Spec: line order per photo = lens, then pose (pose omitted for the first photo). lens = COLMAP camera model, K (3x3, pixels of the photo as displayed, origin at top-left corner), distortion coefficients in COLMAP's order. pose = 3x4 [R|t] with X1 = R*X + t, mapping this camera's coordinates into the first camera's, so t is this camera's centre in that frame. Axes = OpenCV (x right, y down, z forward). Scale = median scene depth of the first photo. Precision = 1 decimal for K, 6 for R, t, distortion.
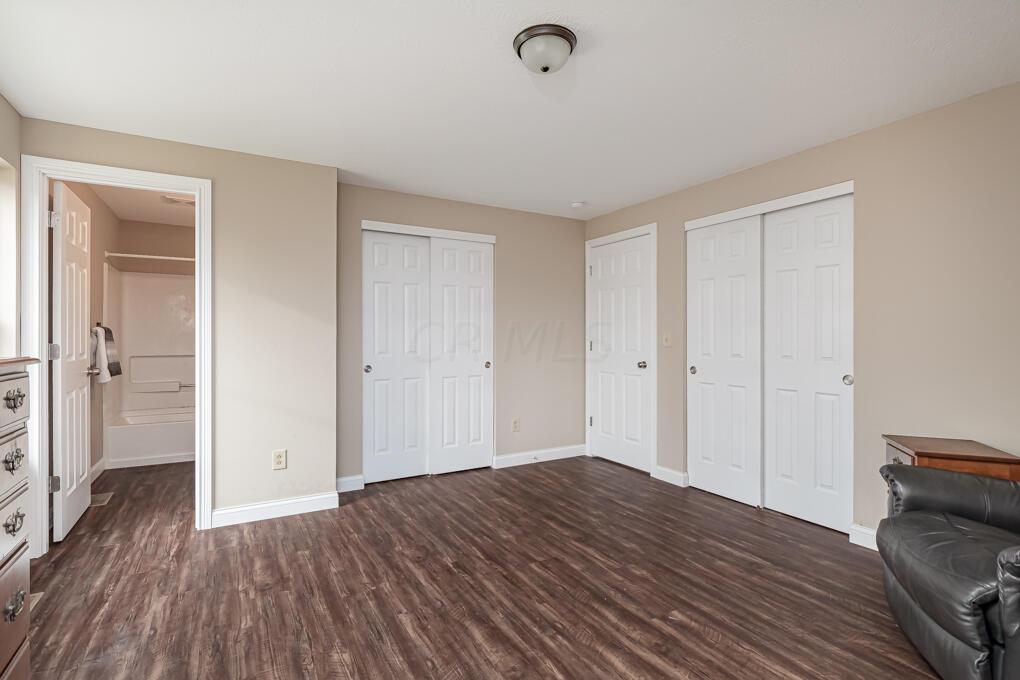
lens RADIAL K [[483.9, 0, 499.9], [0, 483.9, 341.4], [0, 0, 1]] dist [0.000270, -0.000026]
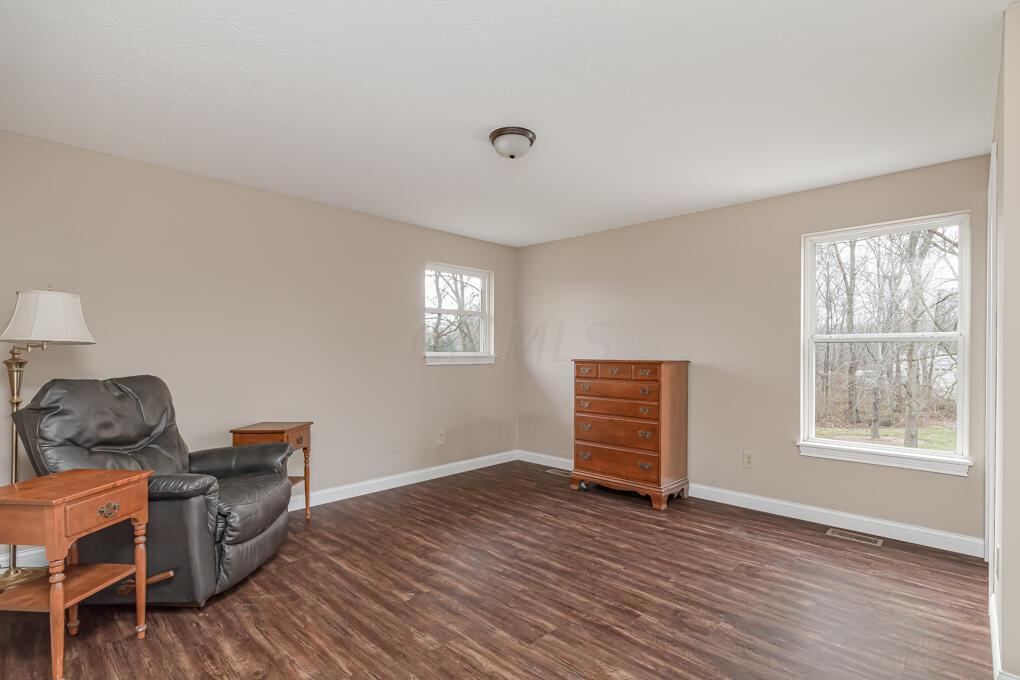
lens RADIAL K [[483.9, 0, 499.9], [0, 483.9, 341.4], [0, 0, 1]] dist [0.000270, -0.000026]
pose [[-0.962923, -0.011169, -0.269543, 0.429103], [-0.008415, 0.999900, -0.011371, -0.023018], [0.269643, -0.008681, -0.962921, 1.986544]]
